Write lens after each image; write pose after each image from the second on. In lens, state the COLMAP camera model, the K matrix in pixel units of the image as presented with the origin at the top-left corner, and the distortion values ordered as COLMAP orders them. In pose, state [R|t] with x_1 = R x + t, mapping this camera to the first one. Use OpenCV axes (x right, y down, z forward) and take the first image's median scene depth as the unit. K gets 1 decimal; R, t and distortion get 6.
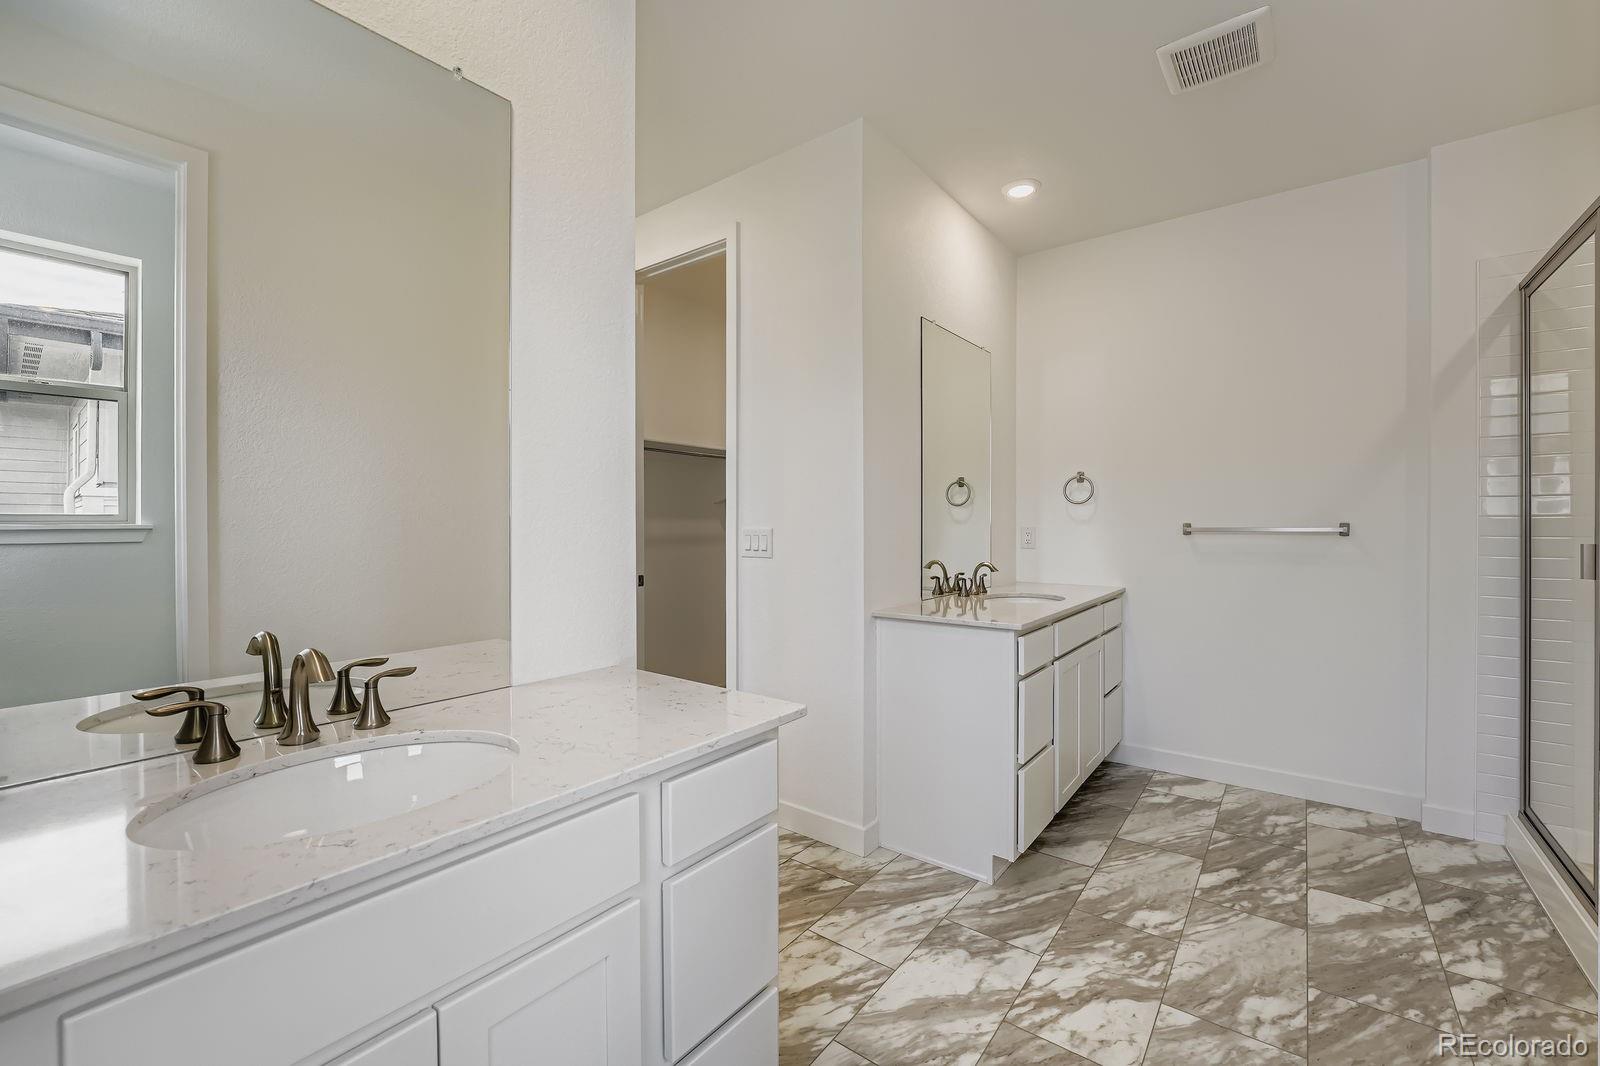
lens RADIAL K [[660.1, 0, 802.7], [0, 660.1, 526.5], [0, 0, 1]] dist [0.000045, -0.000012]
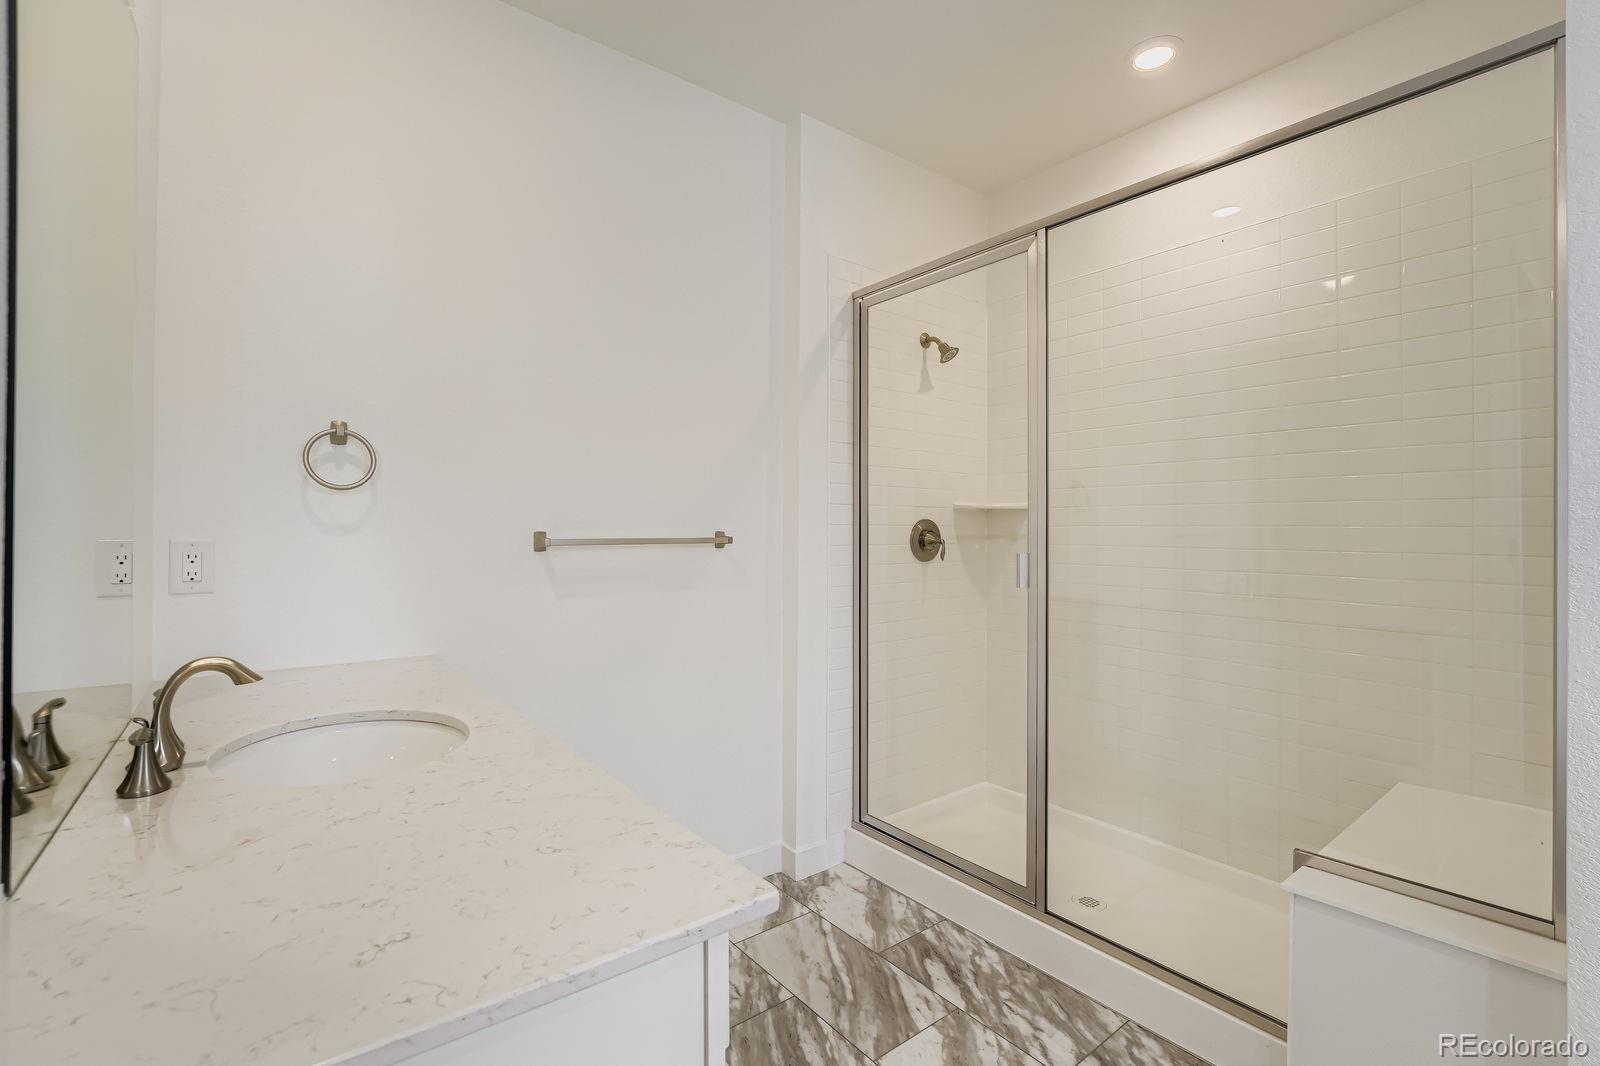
lens RADIAL K [[713.7, 0, 800.7], [0, 713.7, 527.3], [0, 0, 1]] dist [-0.003872, -0.000345]
pose [[0.251728, 0.003935, 0.967790, 0.025021], [0.004698, 0.999975, -0.005288, -0.006151], [-0.967786, 0.005878, 0.251704, 0.837148]]
